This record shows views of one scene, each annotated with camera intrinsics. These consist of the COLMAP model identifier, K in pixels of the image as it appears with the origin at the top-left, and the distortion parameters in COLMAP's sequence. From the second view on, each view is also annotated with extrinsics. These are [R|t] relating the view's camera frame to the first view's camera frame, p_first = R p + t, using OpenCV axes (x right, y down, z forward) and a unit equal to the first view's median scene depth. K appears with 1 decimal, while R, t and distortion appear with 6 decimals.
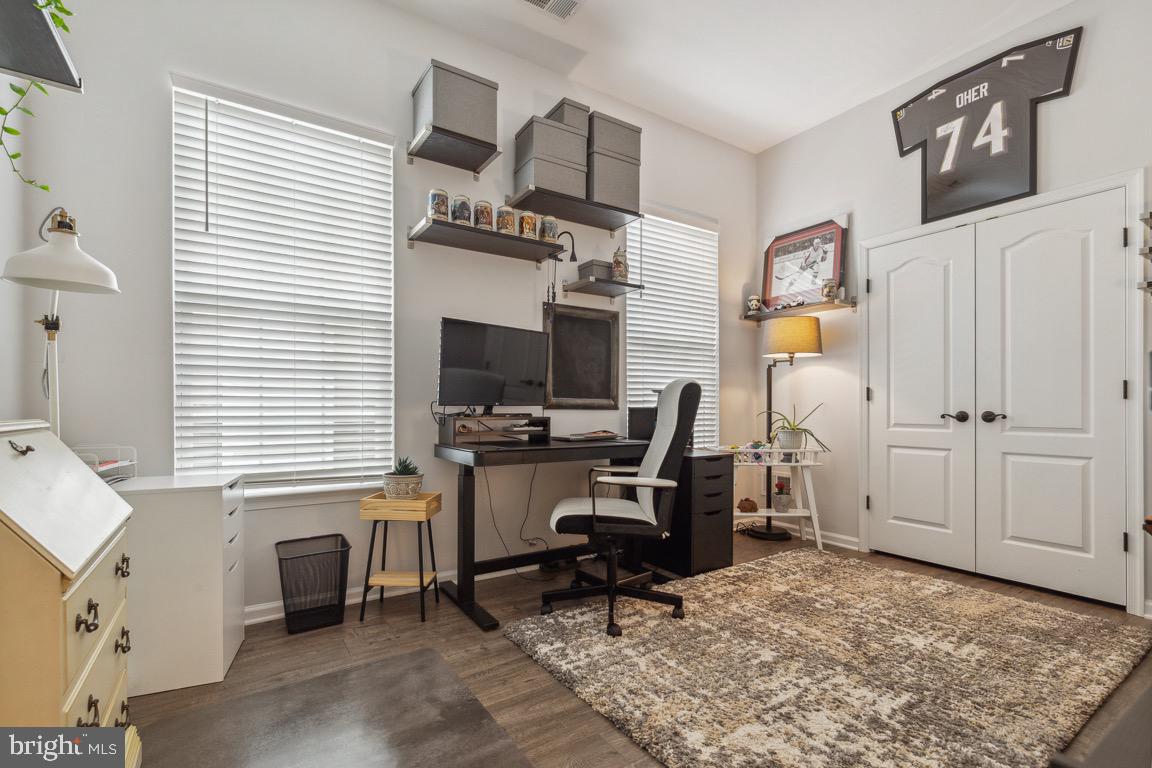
lens RADIAL K [[528.7, 0, 580.6], [0, 528.7, 407.1], [0, 0, 1]] dist [0.005191, -0.001819]
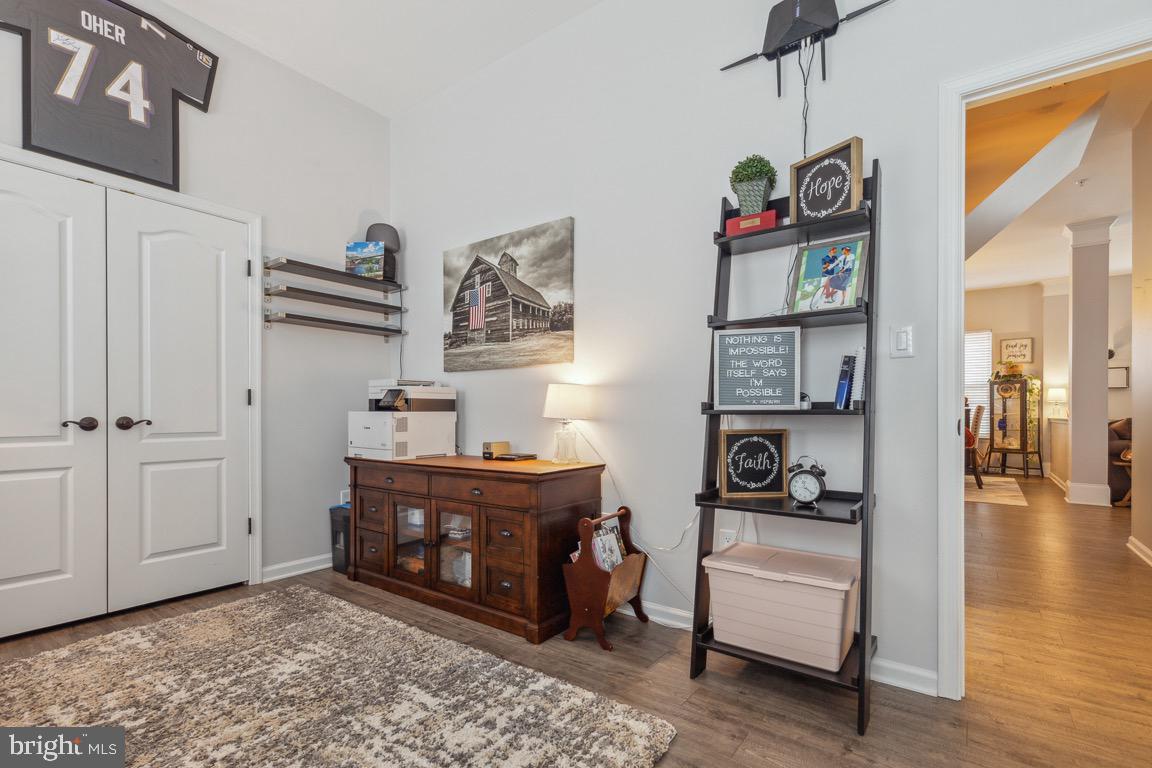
lens RADIAL K [[528.7, 0, 577.4], [0, 528.7, 415.4], [0, 0, 1]] dist [0.005191, -0.001819]
pose [[-0.340105, -0.003005, 0.940383, -0.311854], [0.002668, 0.999988, 0.004160, 0.004619], [-0.940384, 0.003924, -0.340093, 0.677919]]
